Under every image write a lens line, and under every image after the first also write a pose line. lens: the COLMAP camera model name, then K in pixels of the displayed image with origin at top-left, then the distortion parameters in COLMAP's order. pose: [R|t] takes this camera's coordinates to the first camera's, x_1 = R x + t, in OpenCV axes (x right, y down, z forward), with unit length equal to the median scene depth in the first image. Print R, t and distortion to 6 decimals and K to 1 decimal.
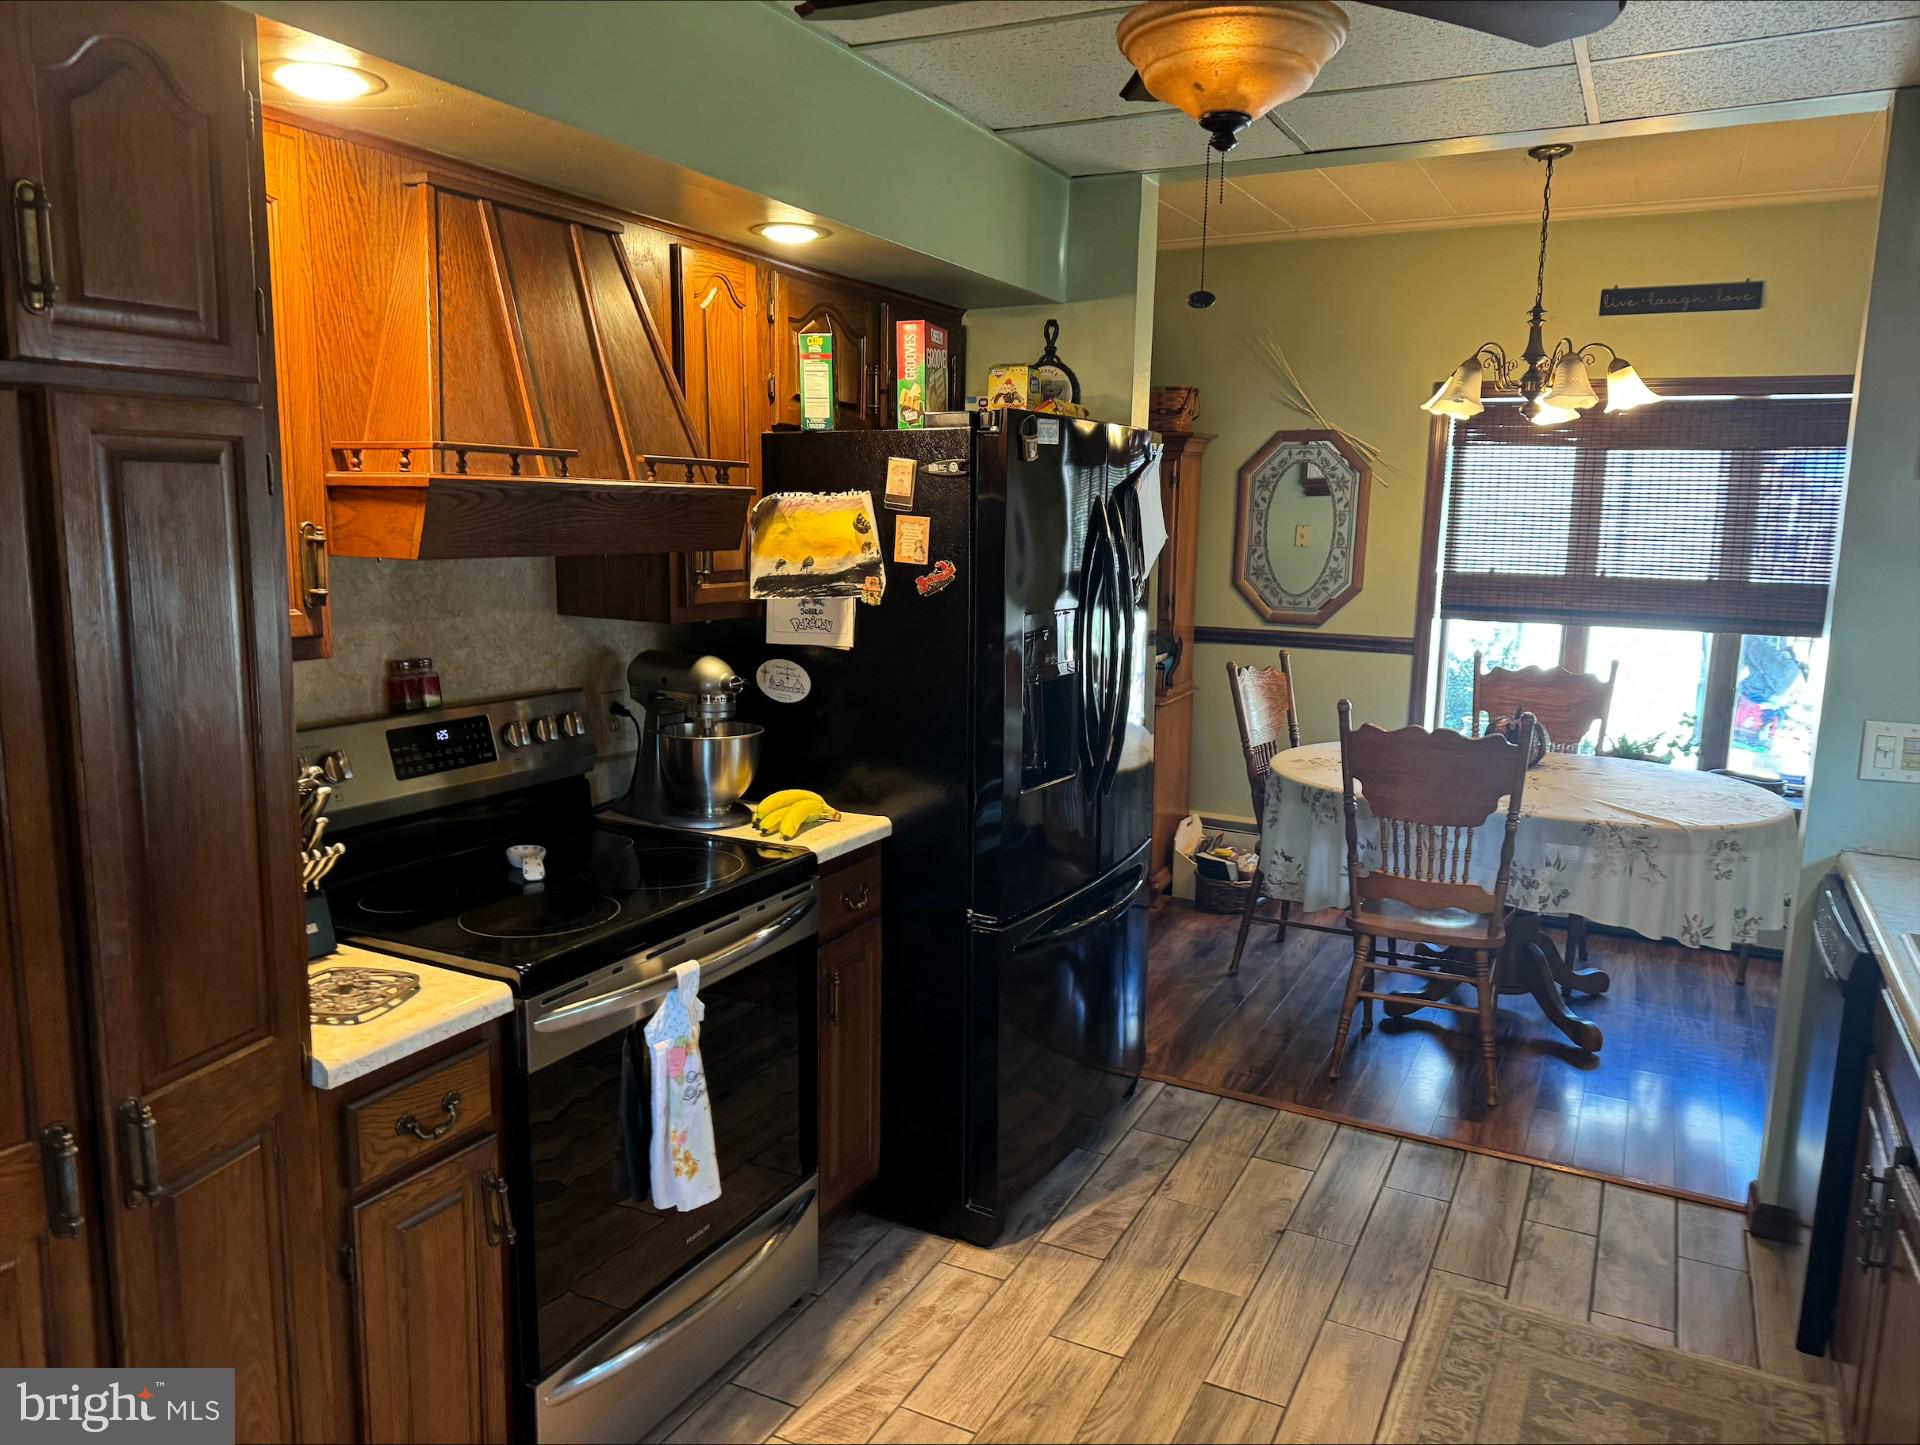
lens RADIAL K [[1345.8, 0, 965.8], [0, 1345.8, 727.1], [0, 0, 1]] dist [0.084434, -0.097192]
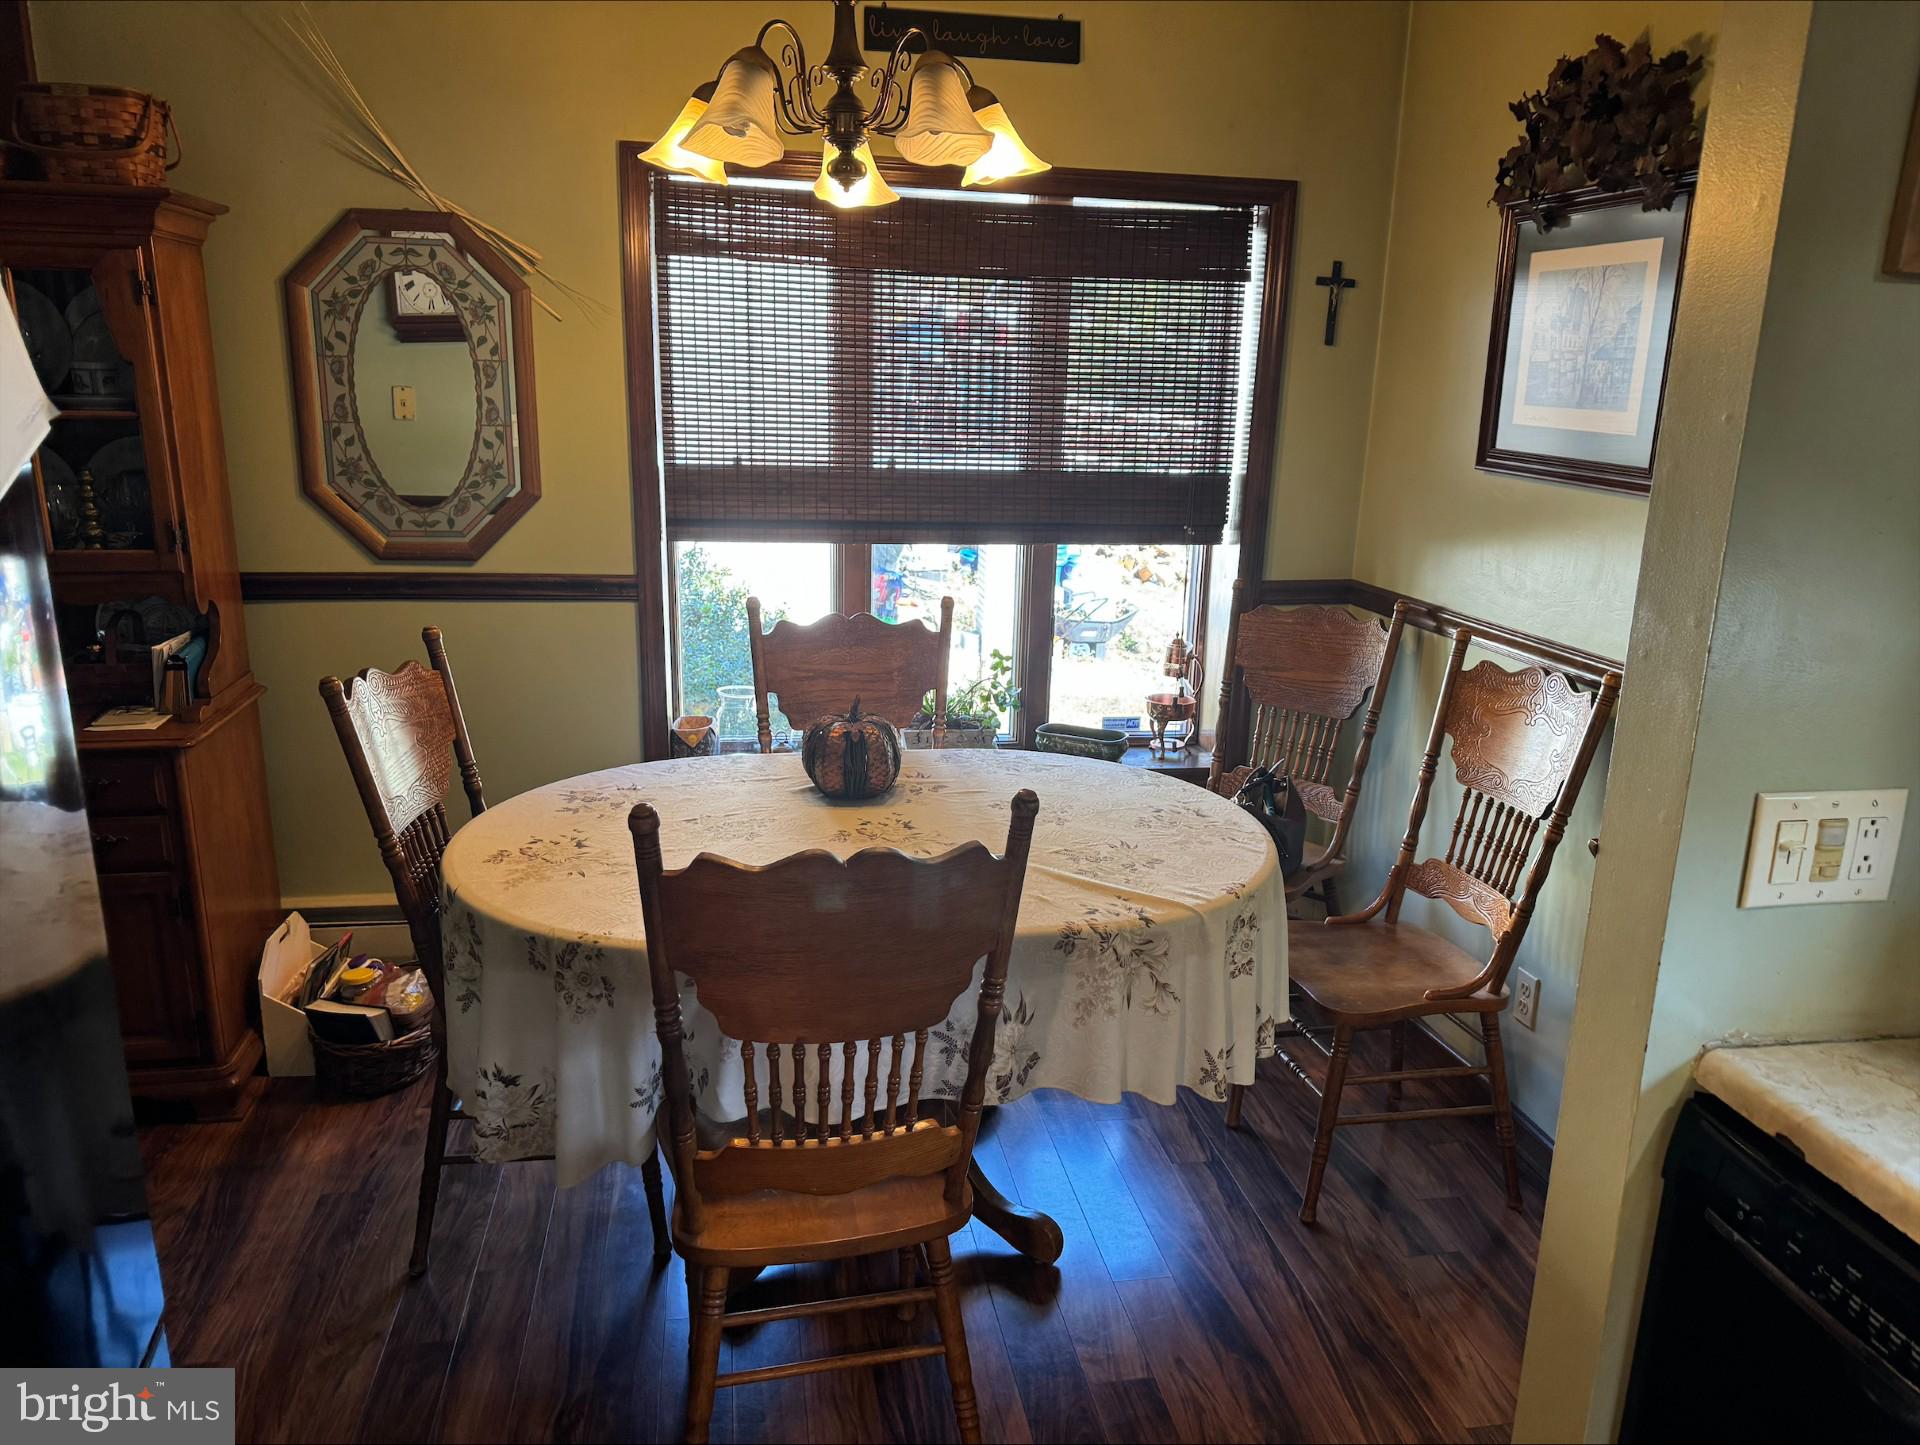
lens RADIAL K [[1361.0, 0, 964.9], [0, 1361.0, 735.2], [0, 0, 1]] dist [0.031487, -0.032912]
pose [[0.801953, -0.146132, 0.579239, 0.080979], [0.088145, 0.987952, 0.127208, -0.059171], [-0.590849, -0.050958, 0.805171, 0.411397]]
